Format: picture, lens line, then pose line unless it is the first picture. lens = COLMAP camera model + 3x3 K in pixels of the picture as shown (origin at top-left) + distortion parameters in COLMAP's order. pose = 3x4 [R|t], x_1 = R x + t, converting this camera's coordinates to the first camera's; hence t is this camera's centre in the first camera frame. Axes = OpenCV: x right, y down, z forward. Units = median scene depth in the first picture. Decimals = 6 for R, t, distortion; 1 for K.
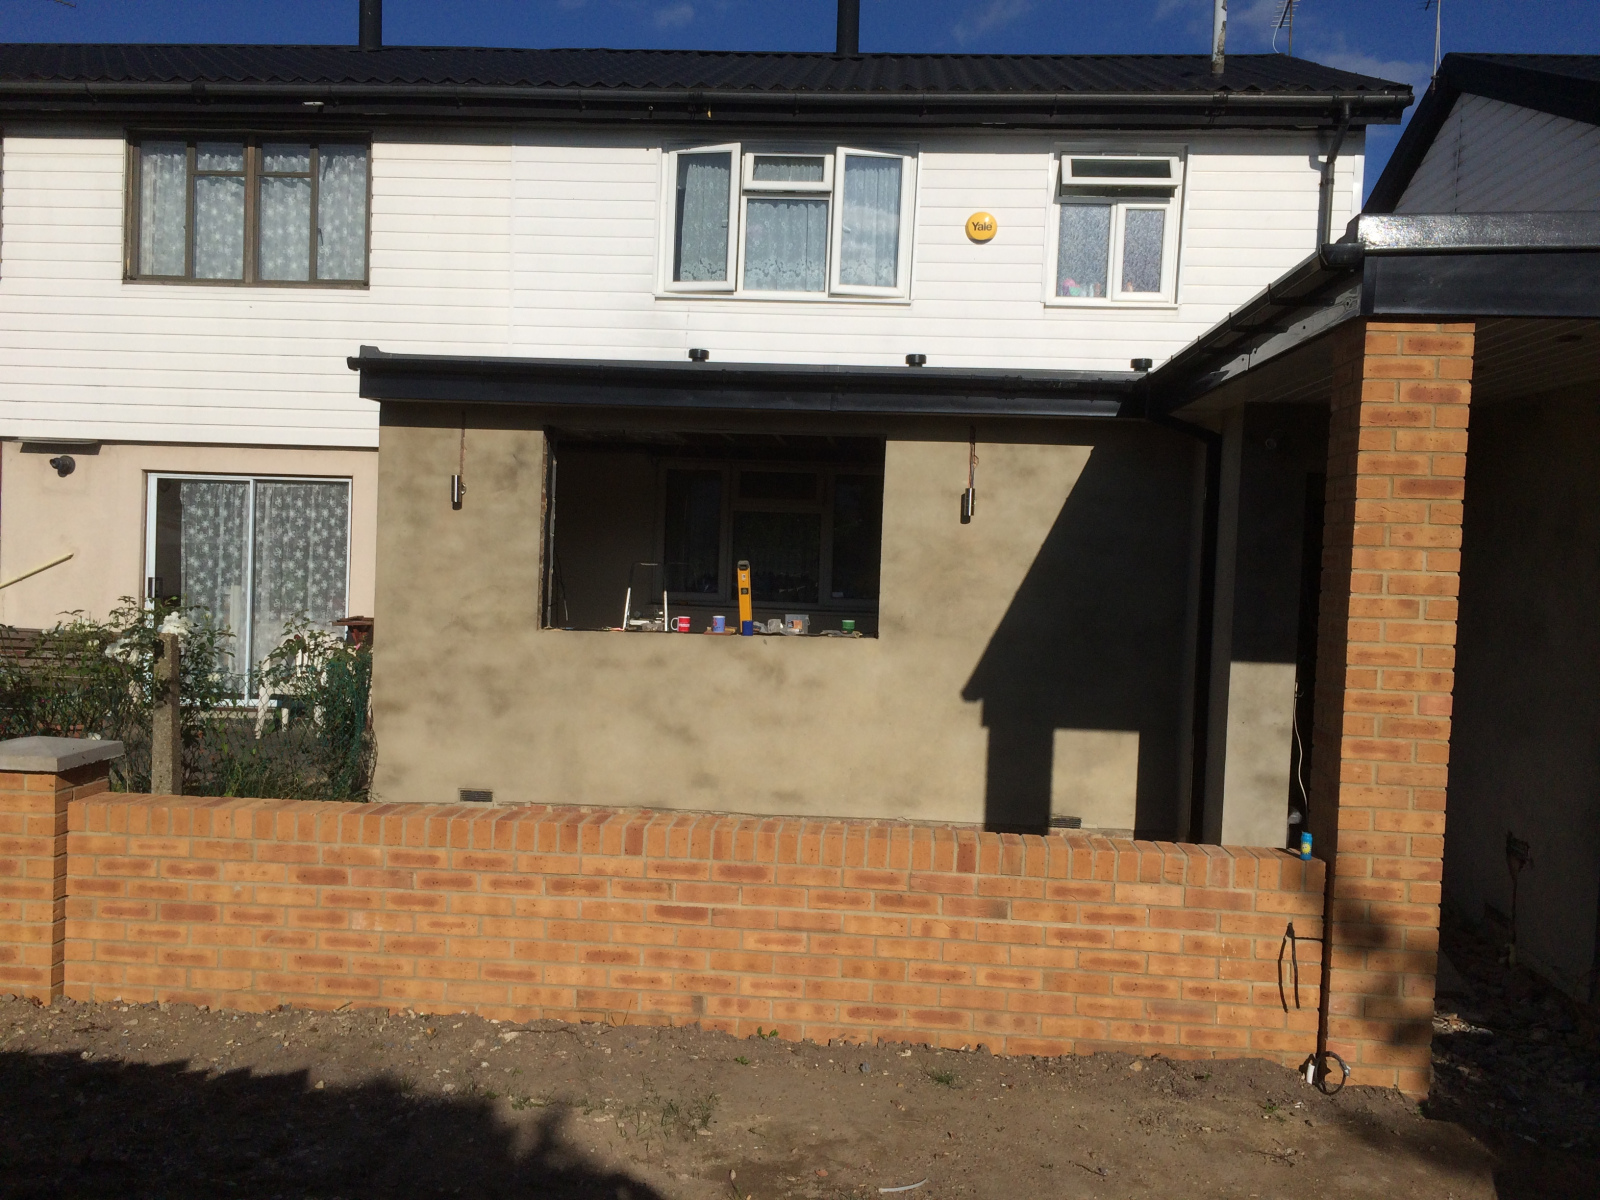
lens RADIAL K [[1339.9, 0, 800.0], [0, 1339.9, 600.0], [0, 0, 1]] dist [0.069430, -0.094375]
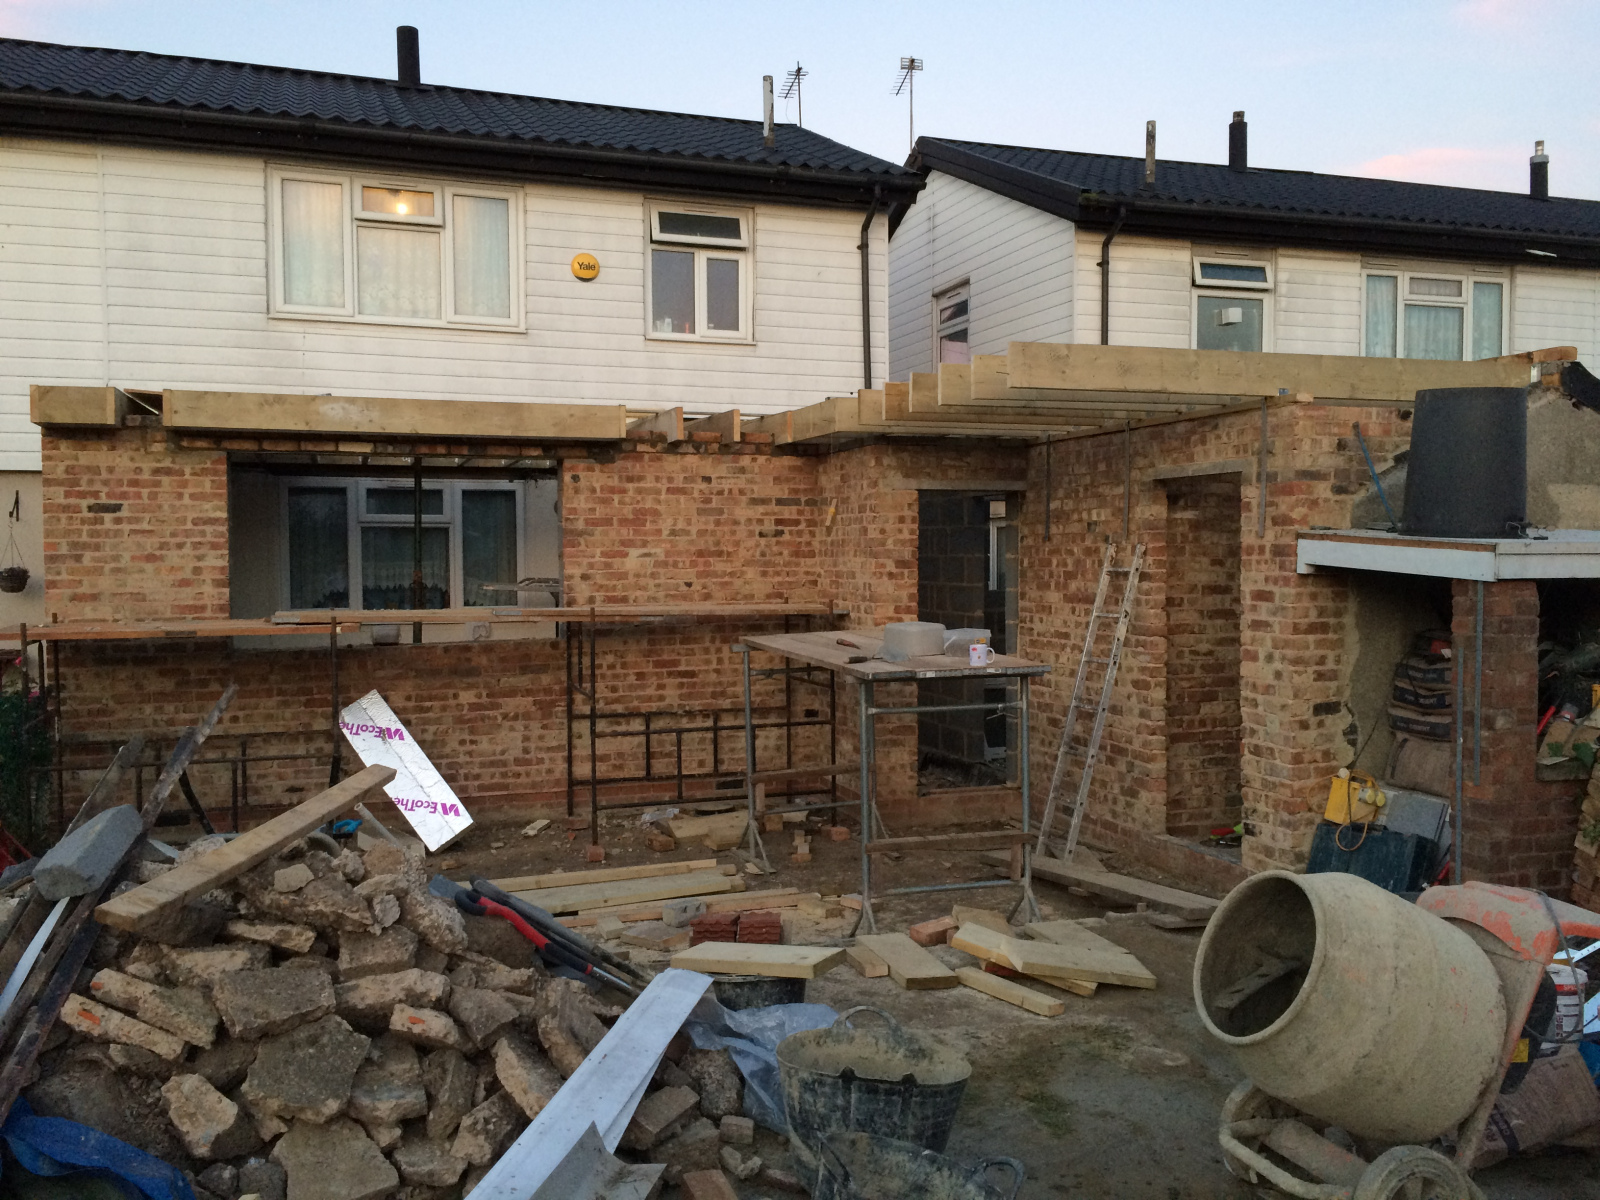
lens RADIAL K [[1338.5, 0, 800.0], [0, 1338.5, 600.0], [0, 0, 1]] dist [0.059777, -0.078348]
pose [[0.918784, -0.051787, 0.391350, -0.147676], [0.051161, 0.998618, 0.012034, -0.005266], [-0.391432, 0.008965, 0.920163, -0.088985]]
